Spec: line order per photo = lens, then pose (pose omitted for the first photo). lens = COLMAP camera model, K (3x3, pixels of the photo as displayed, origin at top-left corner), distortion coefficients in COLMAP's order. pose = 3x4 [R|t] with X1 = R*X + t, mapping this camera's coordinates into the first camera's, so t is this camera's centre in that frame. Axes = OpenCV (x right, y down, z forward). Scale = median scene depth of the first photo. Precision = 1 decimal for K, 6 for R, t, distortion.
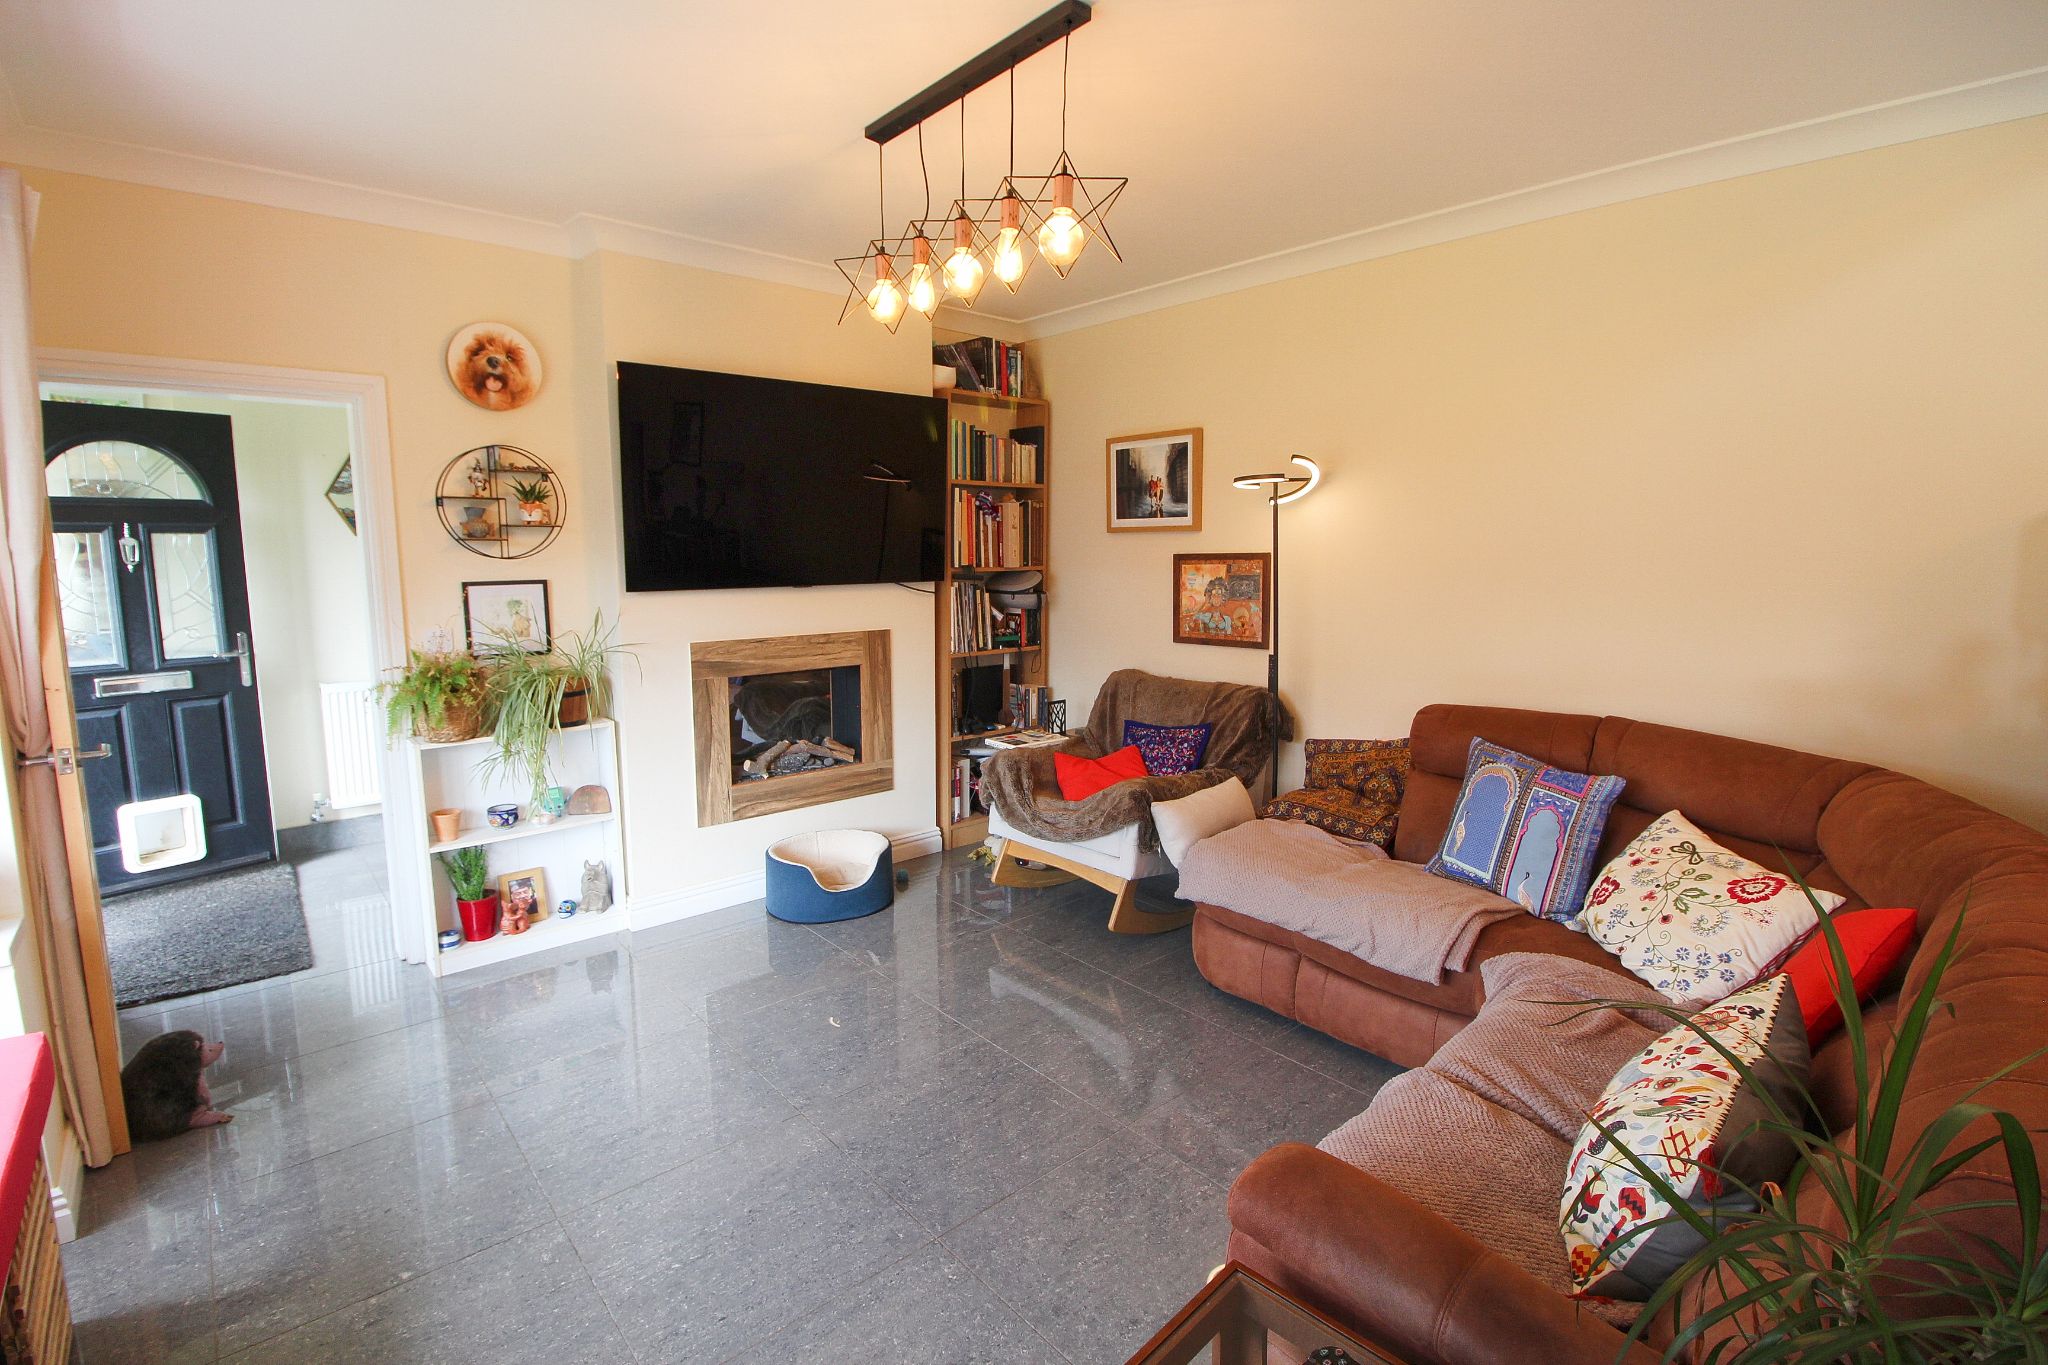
lens RADIAL K [[942.9, 0, 1019.7], [0, 942.9, 674.2], [0, 0, 1]] dist [-0.001911, -0.011862]
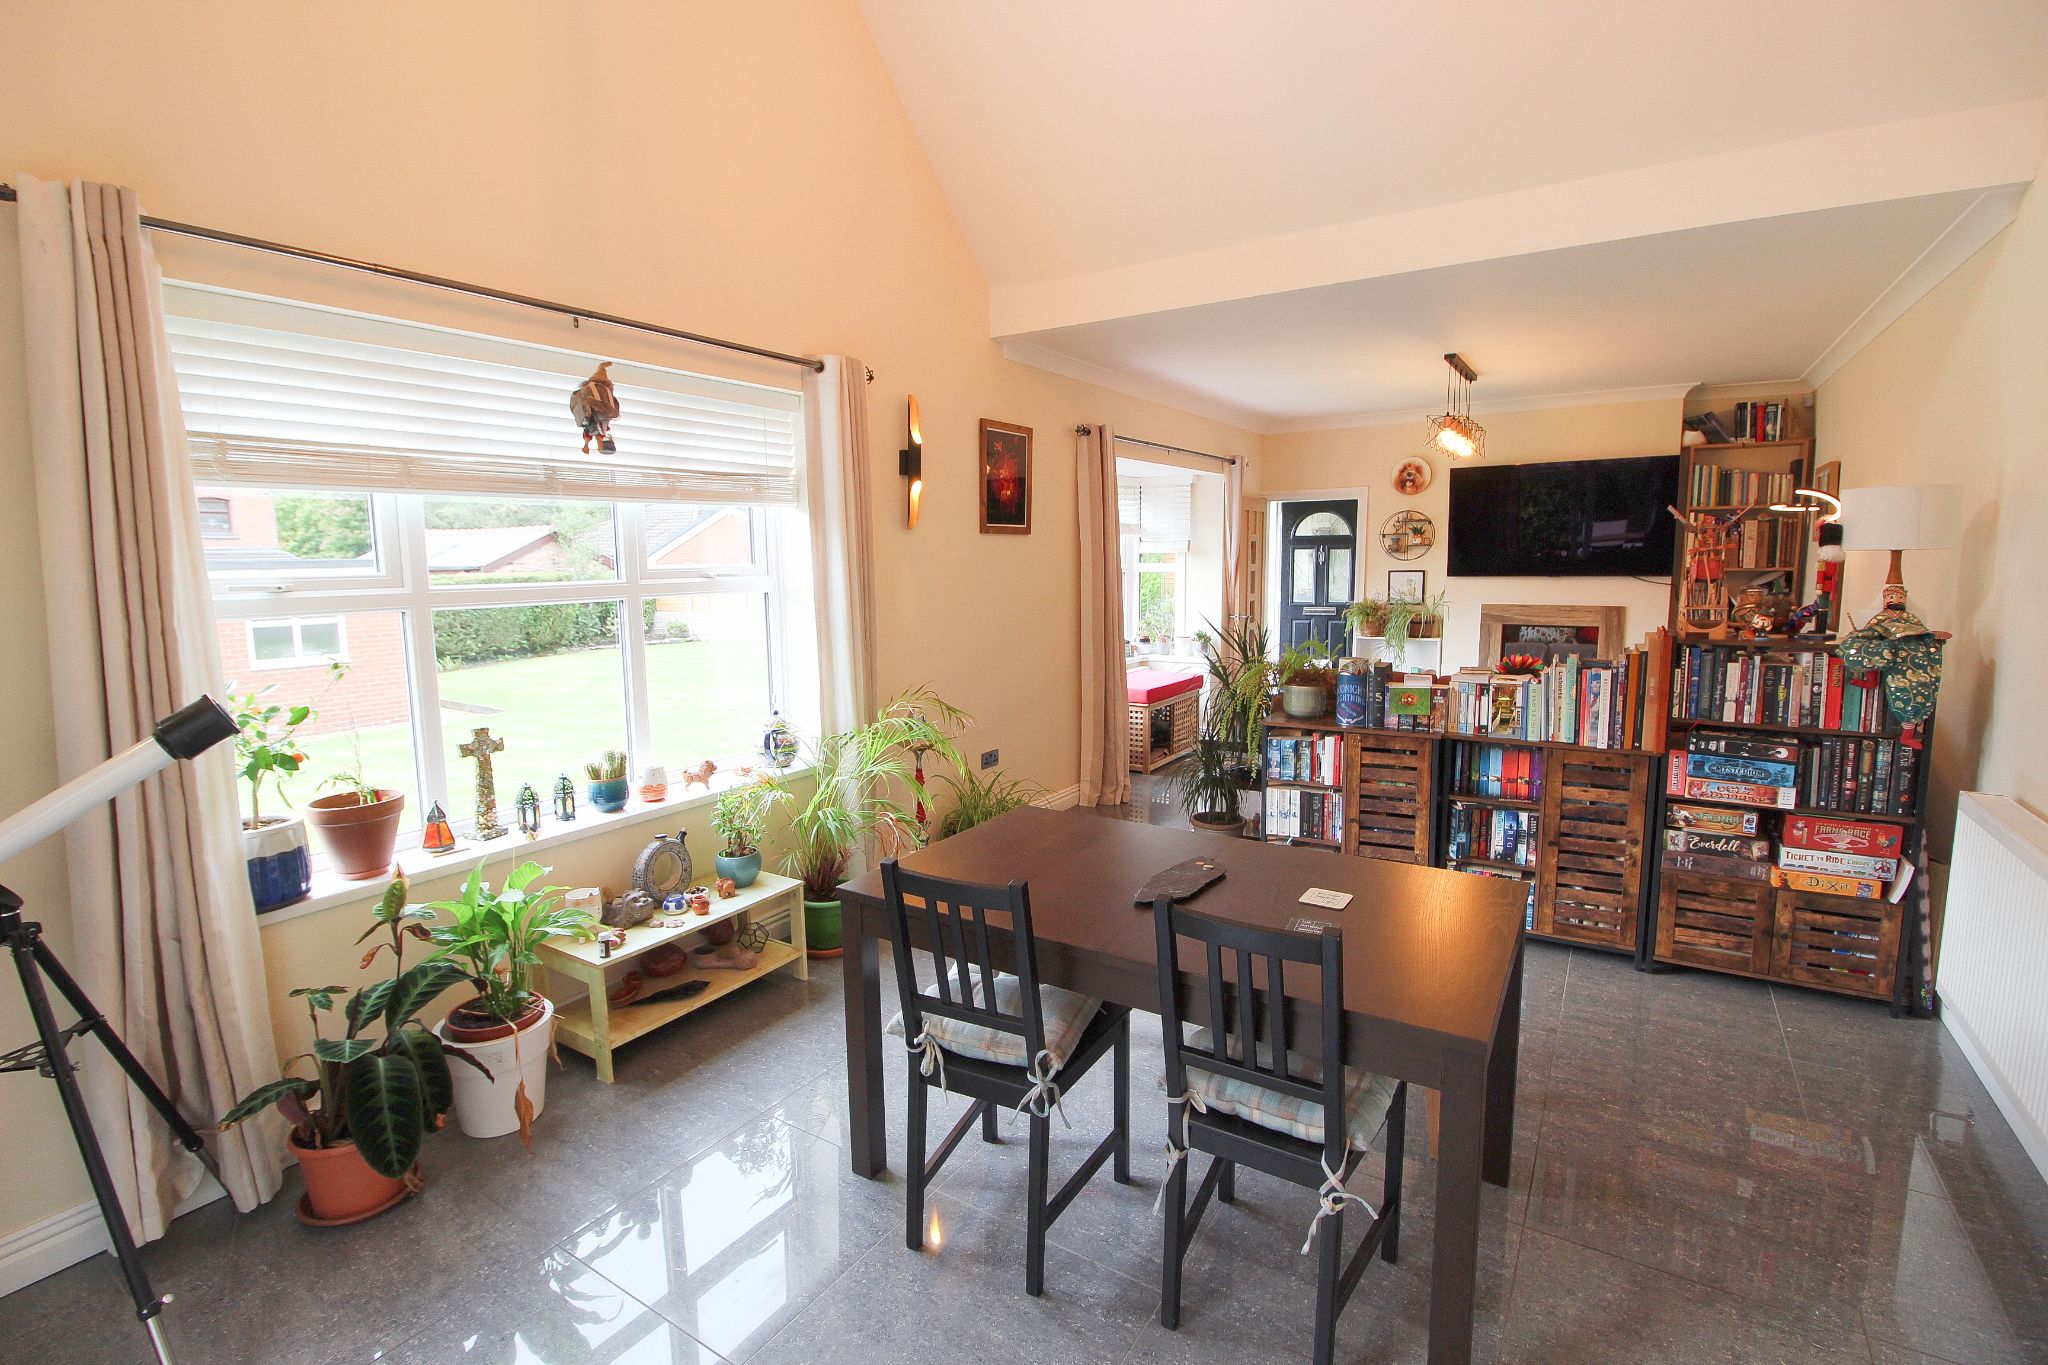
lens RADIAL K [[942.9, 0, 1013.7], [0, 942.9, 674.7], [0, 0, 1]] dist [-0.001911, -0.011862]
pose [[0.269143, 0.116002, -0.956089, 1.196099], [-0.120999, 0.988927, 0.085924, 0.058157], [0.955469, 0.092560, 0.280199, -0.431179]]
